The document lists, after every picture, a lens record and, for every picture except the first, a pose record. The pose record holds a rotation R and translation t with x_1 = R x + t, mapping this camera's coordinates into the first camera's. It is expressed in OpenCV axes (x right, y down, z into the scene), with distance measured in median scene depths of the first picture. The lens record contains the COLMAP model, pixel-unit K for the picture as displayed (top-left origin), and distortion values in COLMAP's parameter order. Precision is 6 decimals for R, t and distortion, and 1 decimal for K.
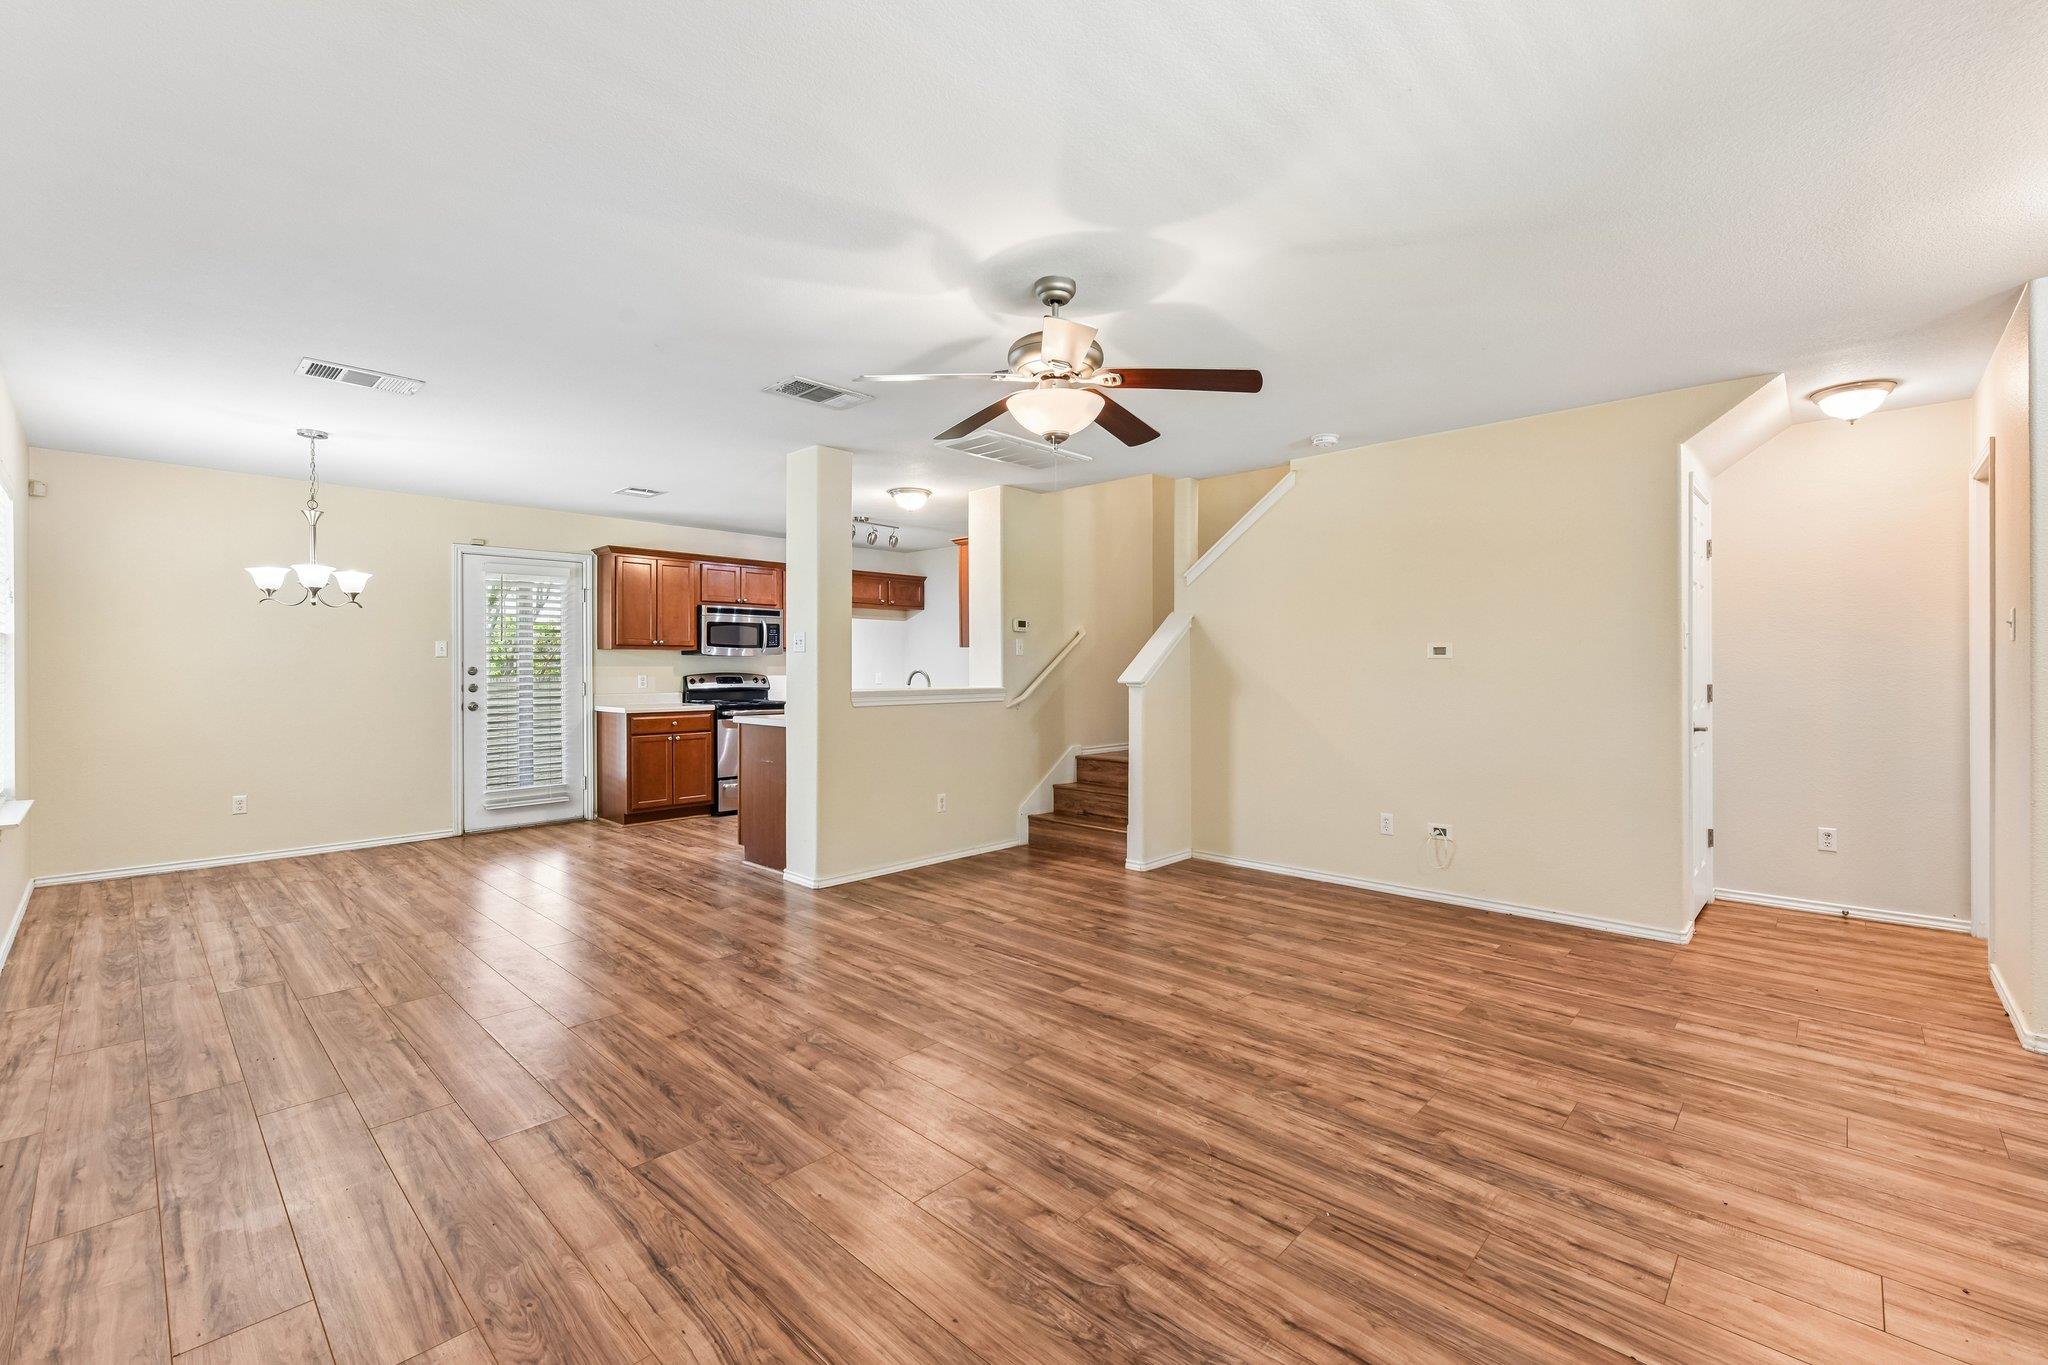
lens RADIAL K [[862.1, 0, 1043.0], [0, 862.1, 664.9], [0, 0, 1]] dist [0.001681, -0.000783]
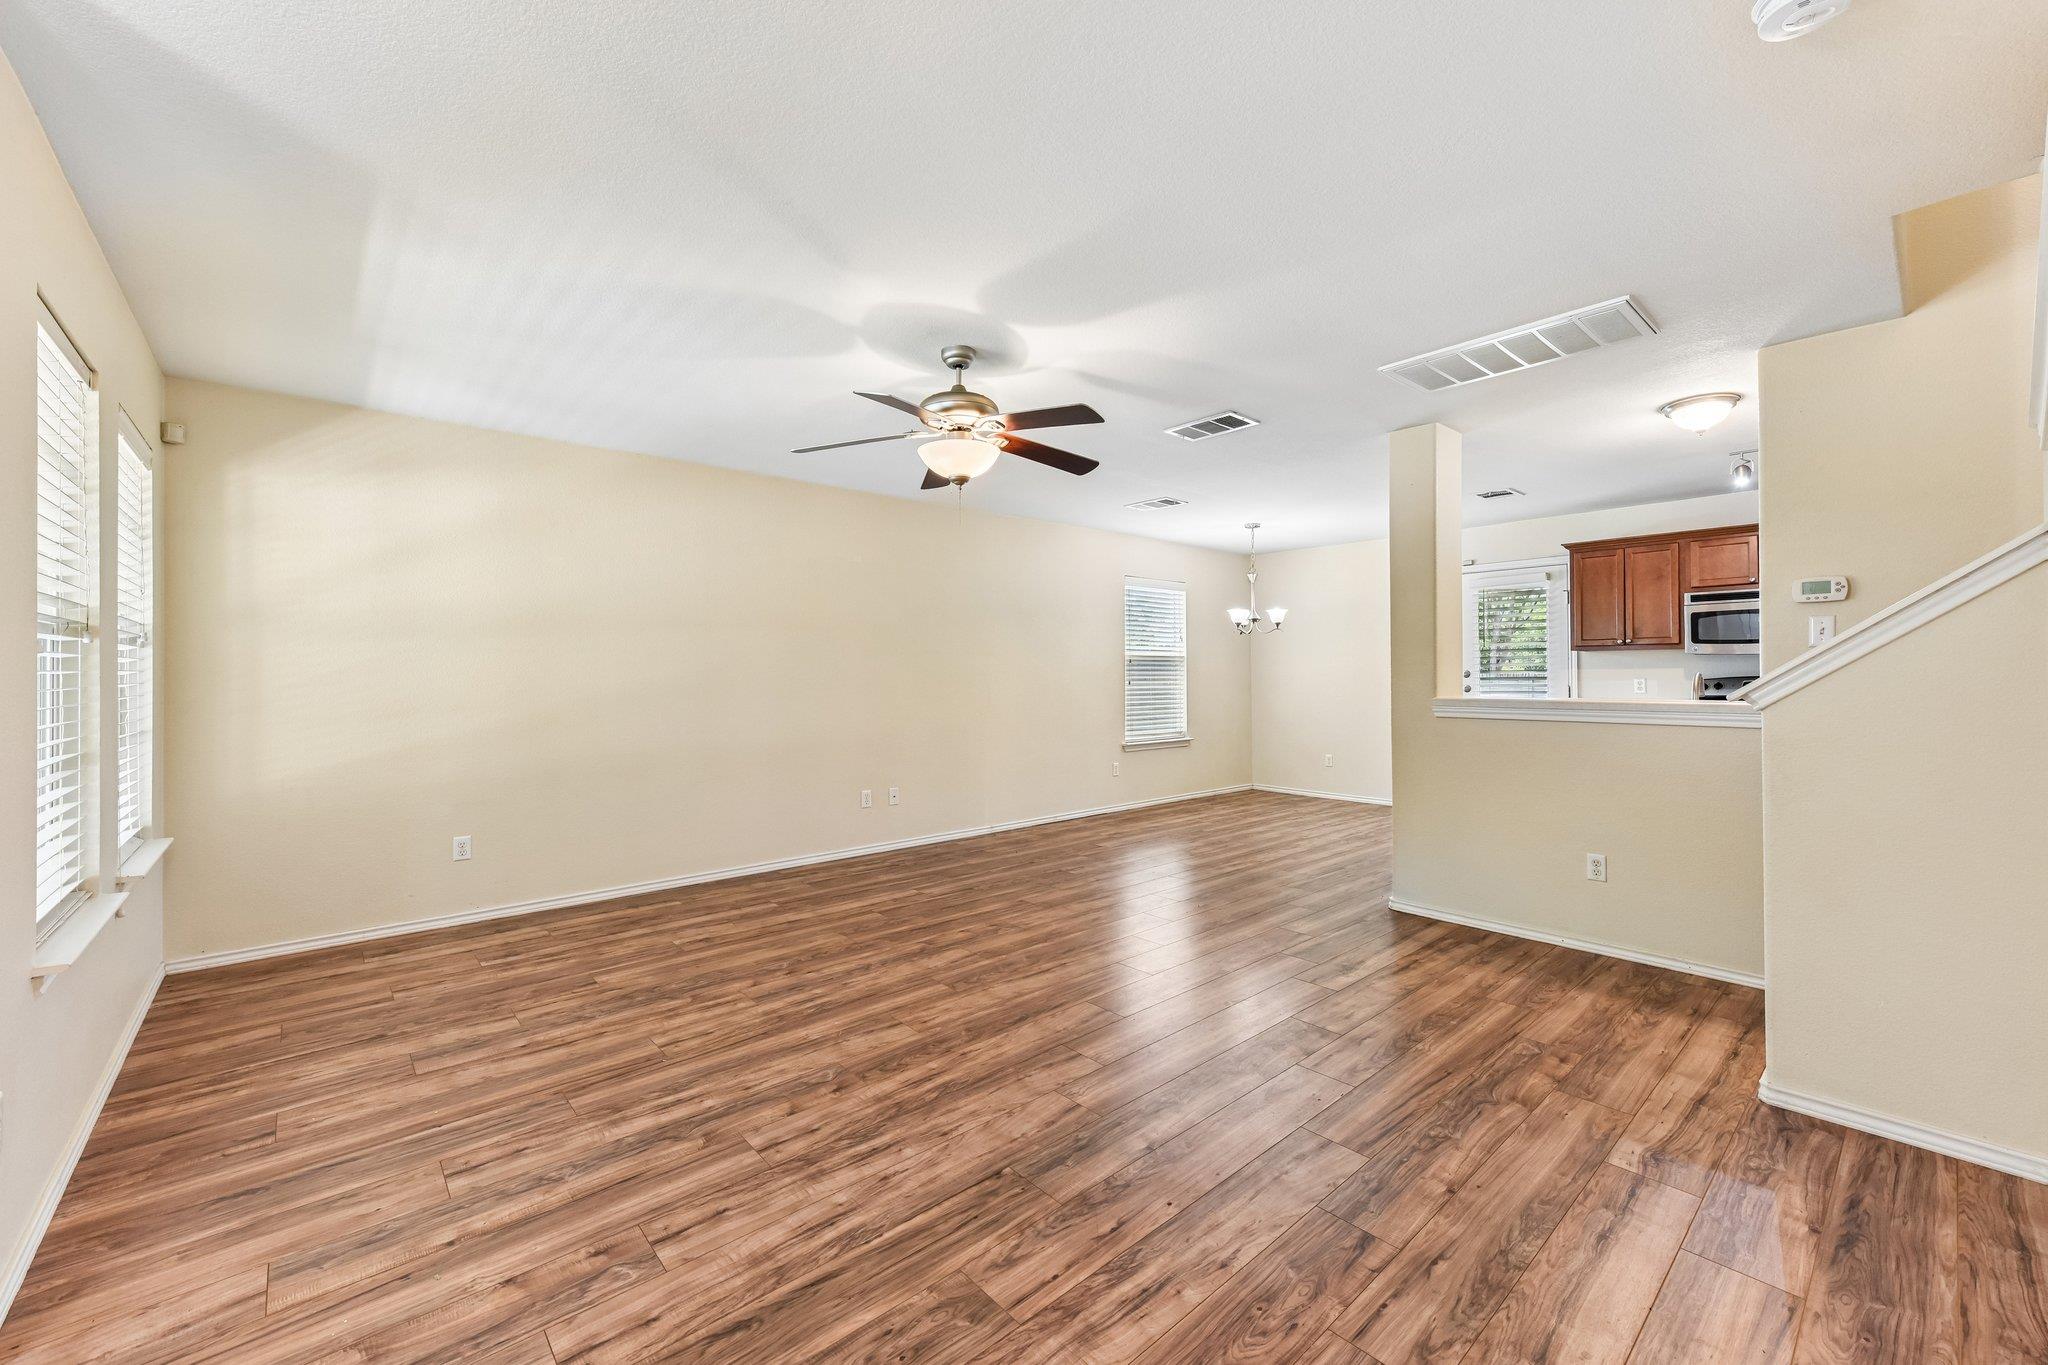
lens RADIAL K [[813.0, 0, 1037.1], [0, 813.0, 668.5], [0, 0, 1]] dist [0.012095, -0.004325]
pose [[-0.090361, -0.004654, -0.995898, 0.891187], [0.007881, 0.999954, -0.005388, 0.001944], [0.995878, -0.008336, -0.090320, 0.957715]]
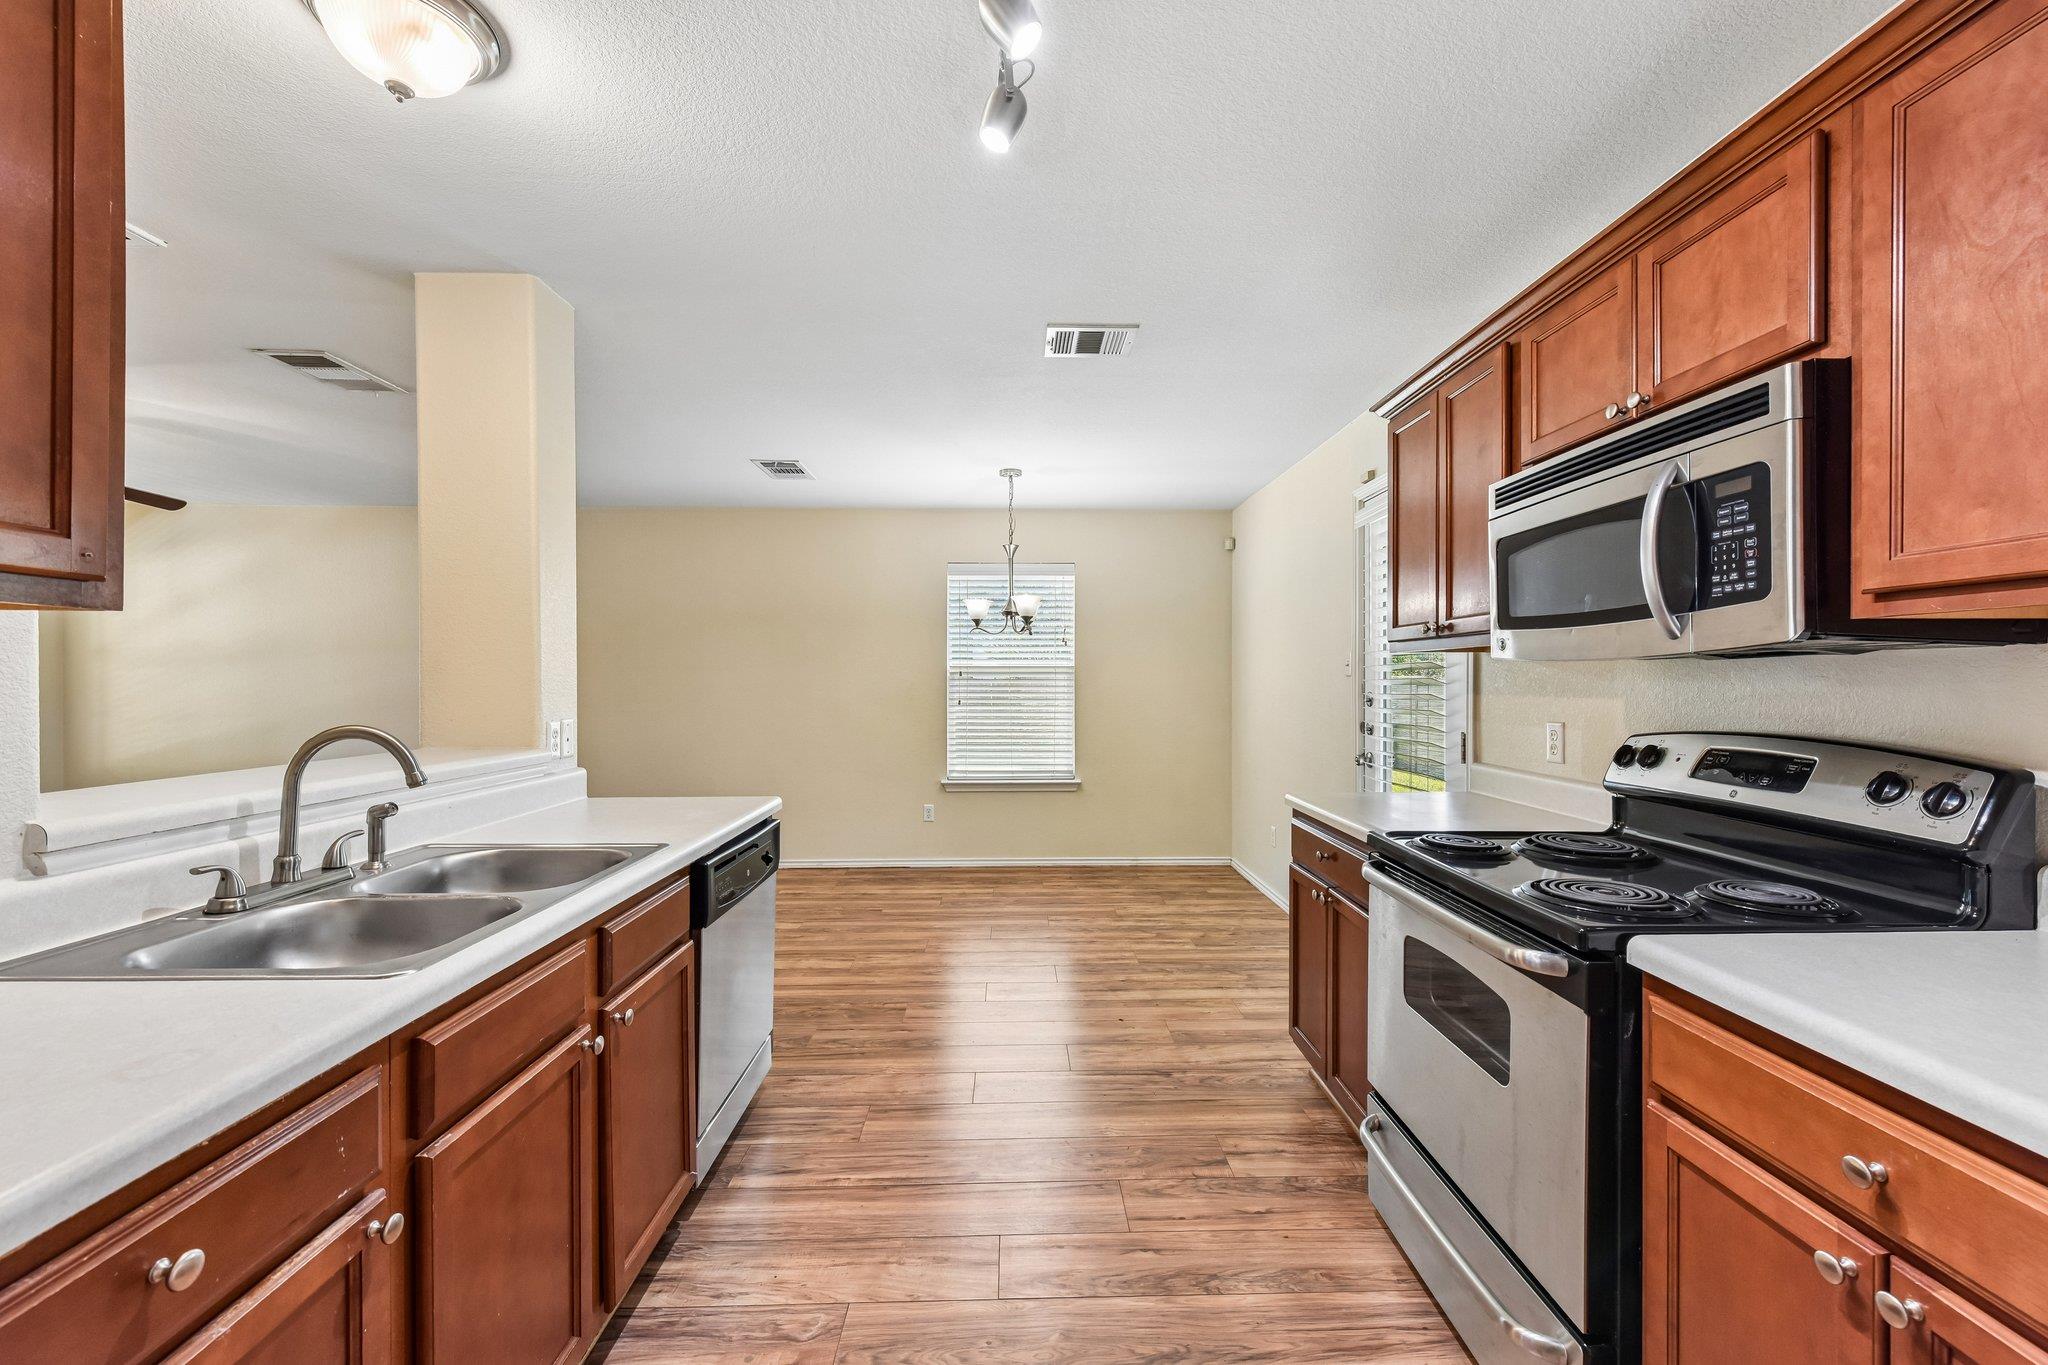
lens RADIAL K [[813.0, 0, 1037.1], [0, 813.0, 668.5], [0, 0, 1]] dist [0.012095, -0.004325]
pose [[-0.708289, -0.005239, -0.705903, -0.205629], [0.007068, 0.999870, -0.014513, -0.012668], [0.705887, -0.015269, -0.708160, 2.252820]]
